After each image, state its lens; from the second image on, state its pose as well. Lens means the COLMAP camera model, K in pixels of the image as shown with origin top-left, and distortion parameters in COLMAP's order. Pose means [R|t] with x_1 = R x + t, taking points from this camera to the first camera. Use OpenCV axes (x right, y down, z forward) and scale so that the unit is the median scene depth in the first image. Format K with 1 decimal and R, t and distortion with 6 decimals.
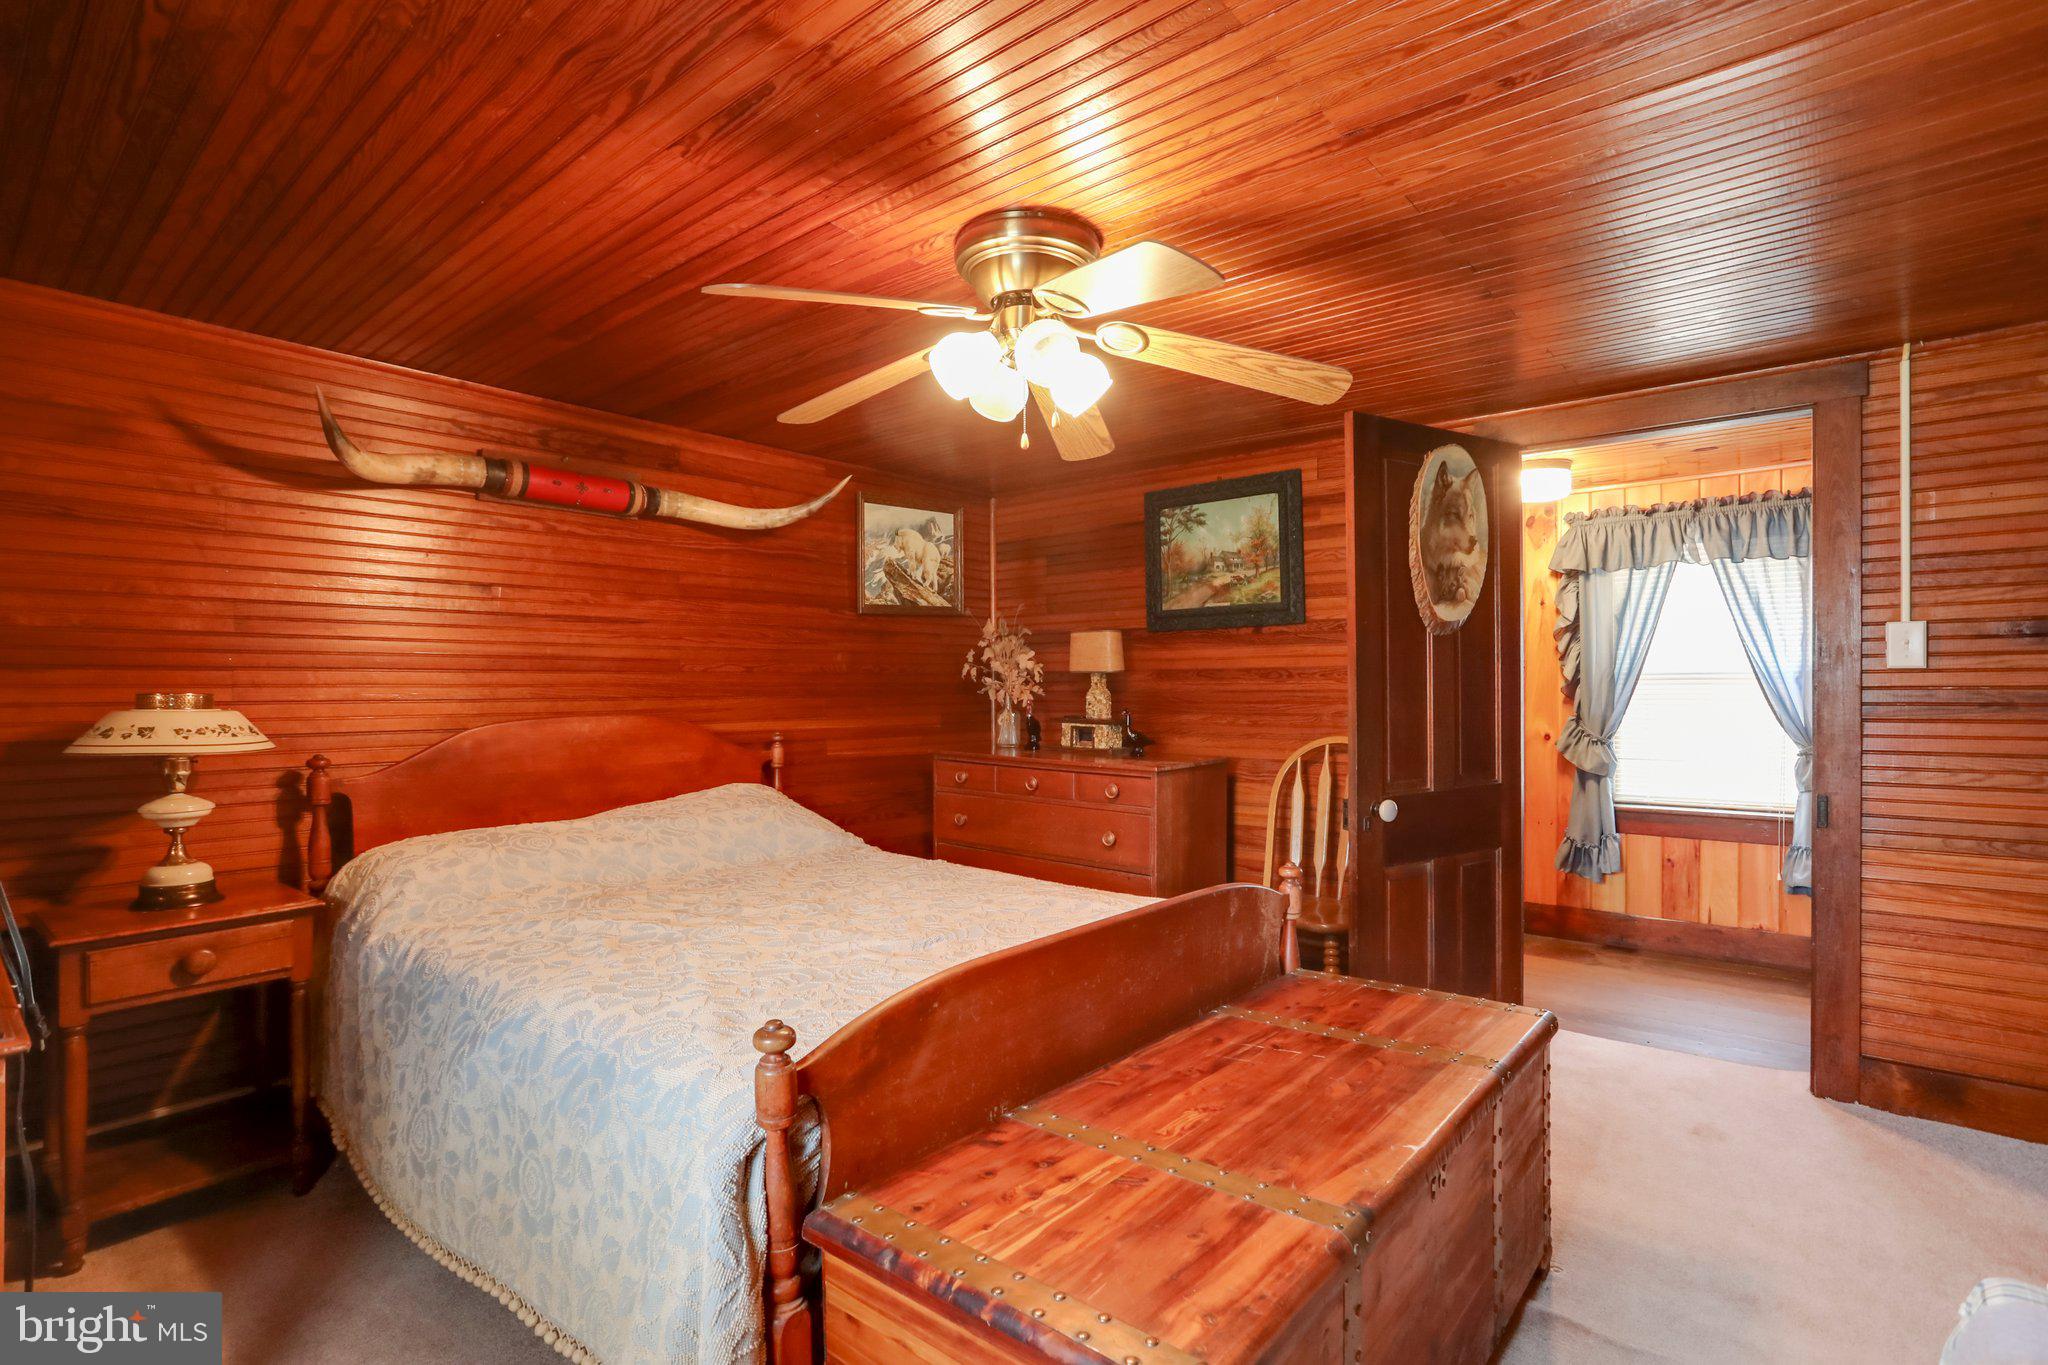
lens RADIAL K [[997.3, 0, 1015.9], [0, 997.3, 691.7], [0, 0, 1]] dist [-0.033368, 0.006227]
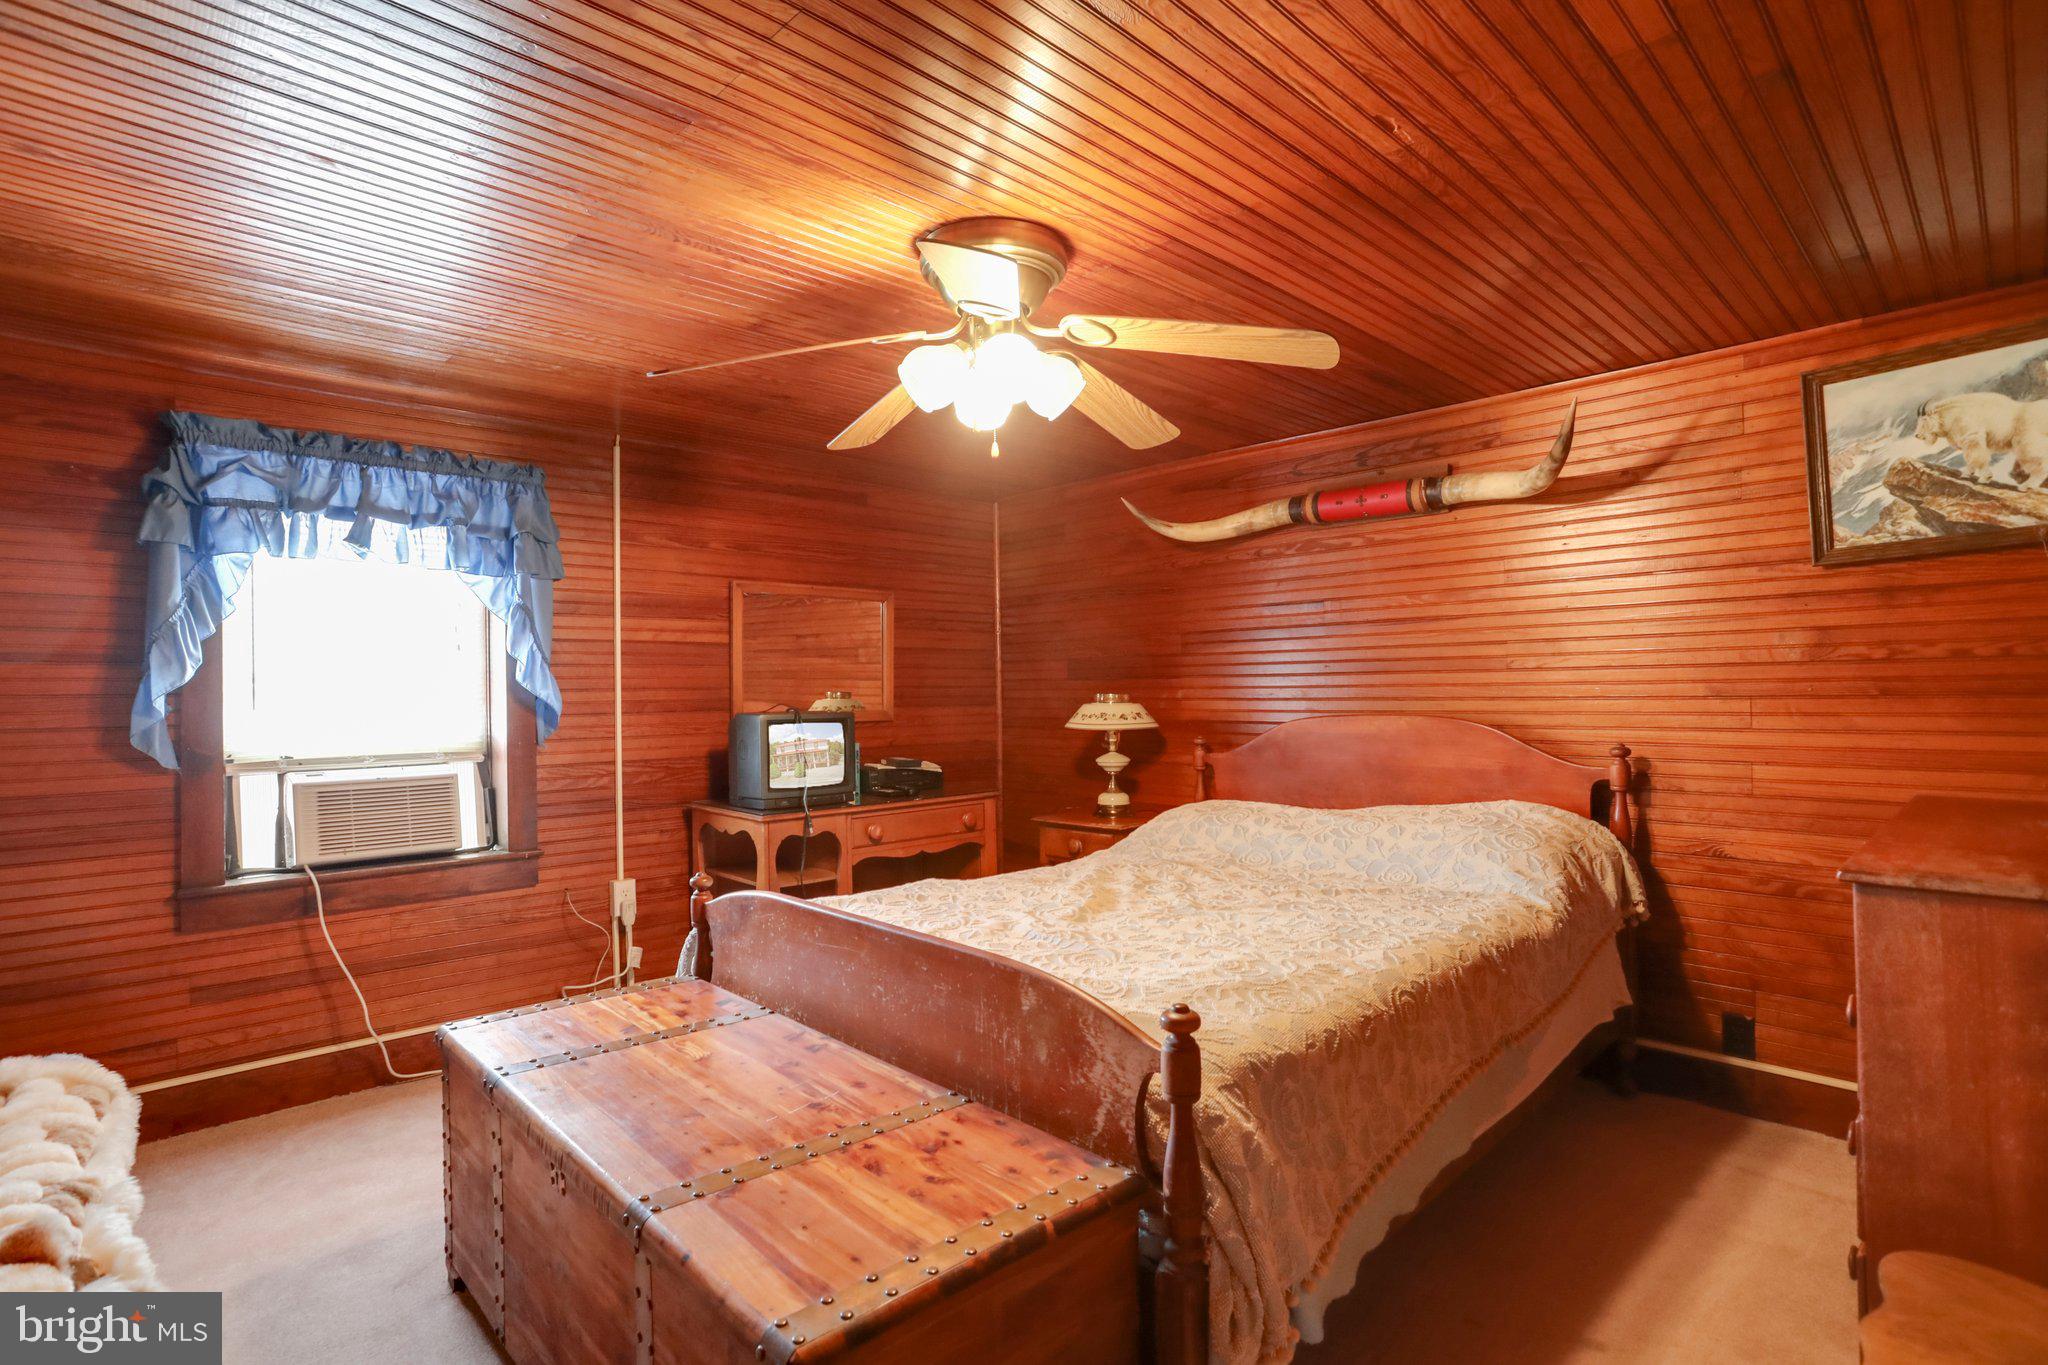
lens RADIAL K [[997.3, 0, 1019.4], [0, 997.3, 678.2], [0, 0, 1]] dist [-0.033368, 0.006227]
pose [[-0.109102, -0.006769, -0.994008, 0.636444], [0.008313, 0.999936, -0.007722, -0.009939], [0.993996, -0.009106, -0.109039, 0.721524]]
